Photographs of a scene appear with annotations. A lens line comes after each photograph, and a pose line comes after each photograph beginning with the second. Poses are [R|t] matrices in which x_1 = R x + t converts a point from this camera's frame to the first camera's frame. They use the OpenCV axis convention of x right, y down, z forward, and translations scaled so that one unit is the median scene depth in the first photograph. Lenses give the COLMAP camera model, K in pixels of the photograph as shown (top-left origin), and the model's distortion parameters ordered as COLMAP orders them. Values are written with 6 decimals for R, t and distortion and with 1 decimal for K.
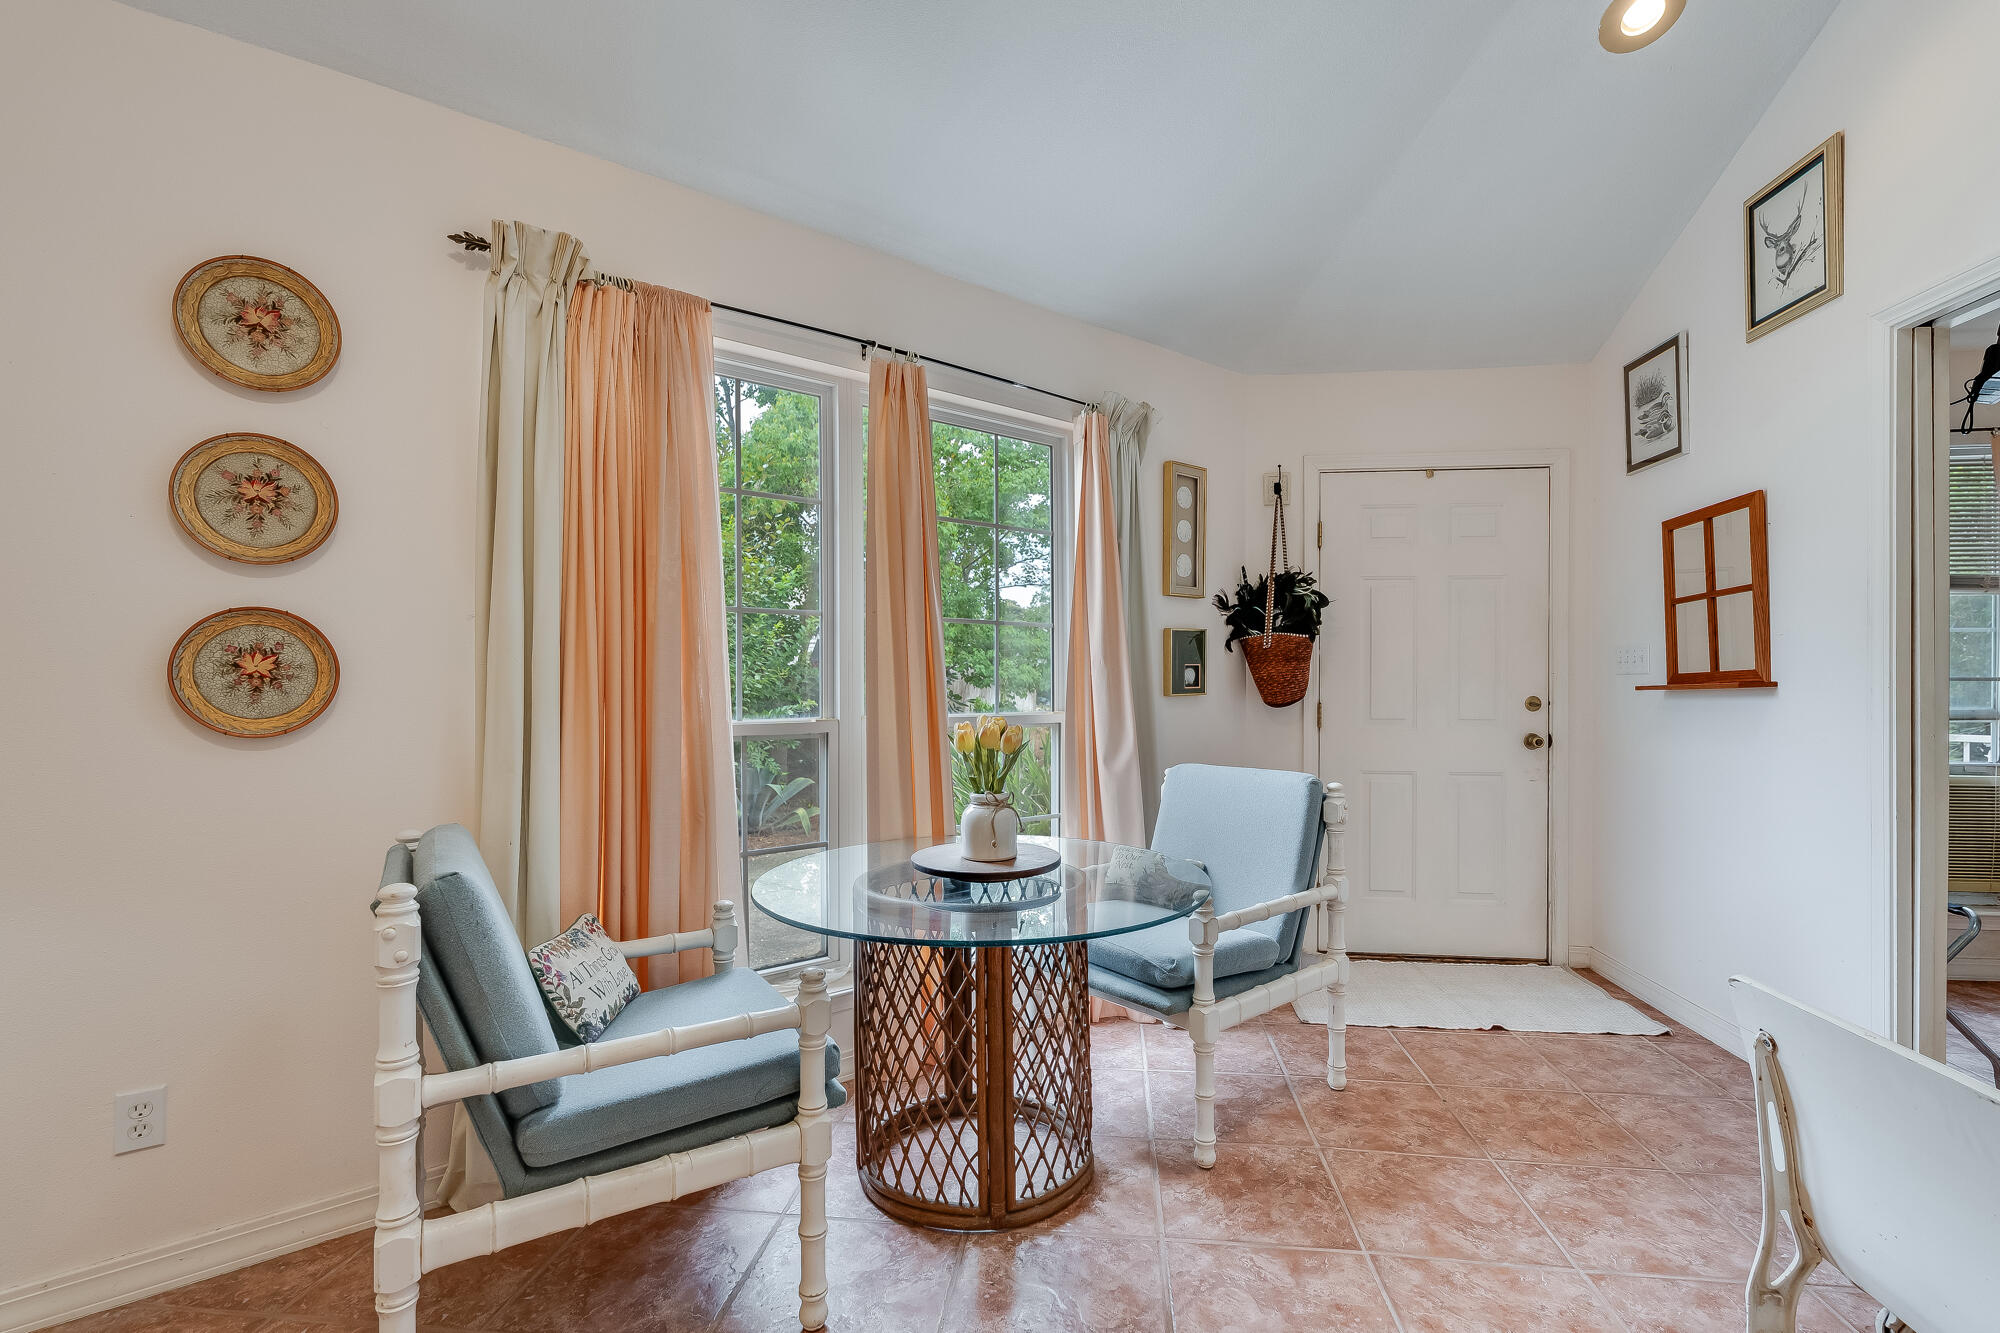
lens RADIAL K [[881.9, 0, 998.1], [0, 881.9, 657.0], [0, 0, 1]] dist [0.003120, 0.000455]
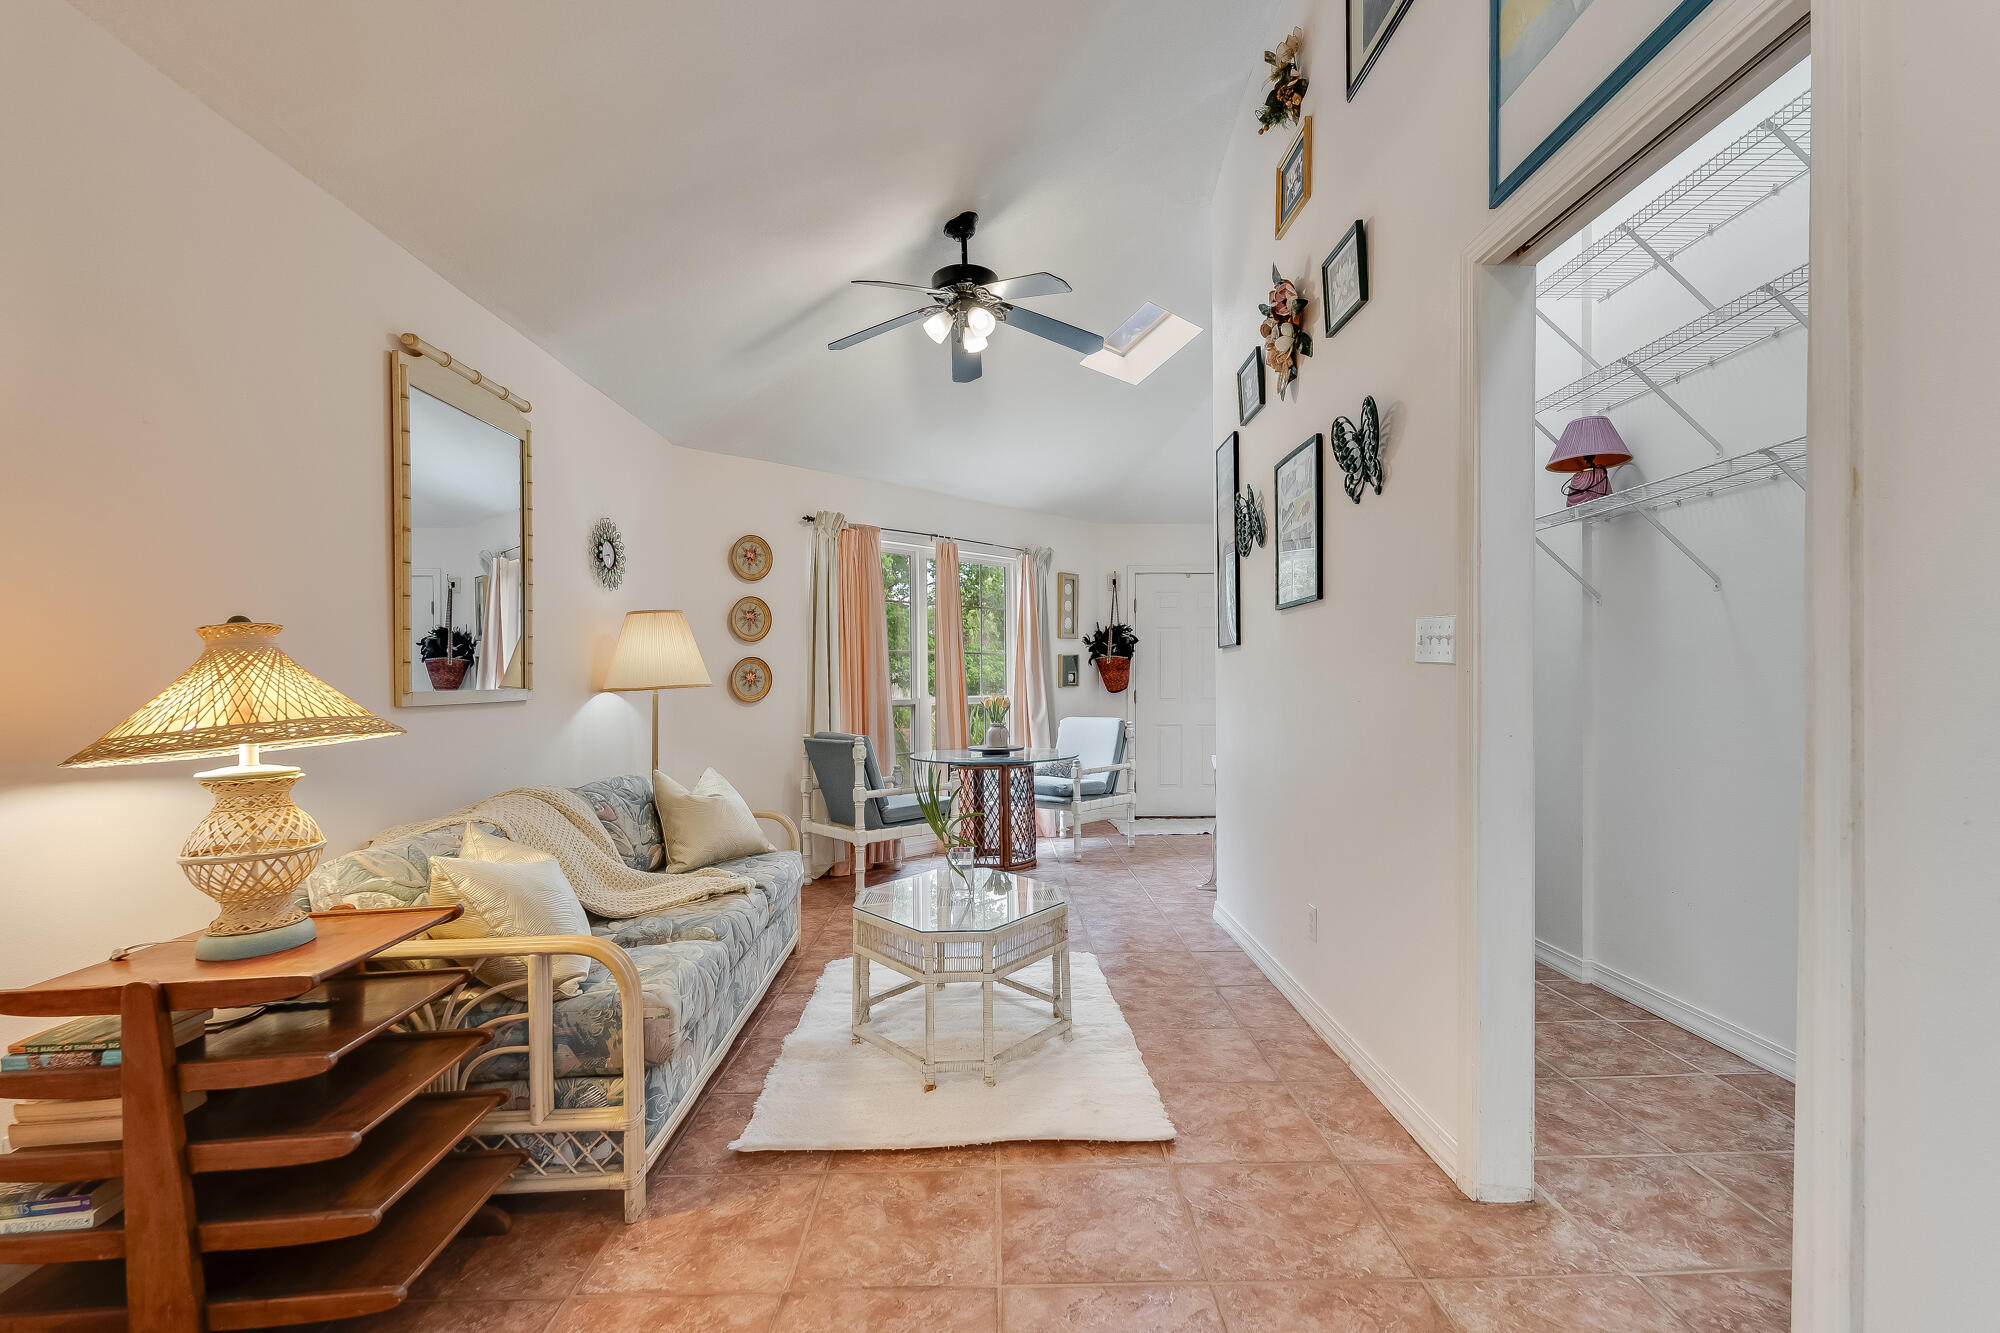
lens RADIAL K [[881.9, 0, 1000.3], [0, 881.9, 674.7], [0, 0, 1]] dist [0.003120, 0.000455]
pose [[0.990954, -0.007518, 0.133988, -0.220782], [0.004982, 0.999802, 0.019257, -0.025508], [-0.134106, -0.018415, 0.990796, -1.011069]]
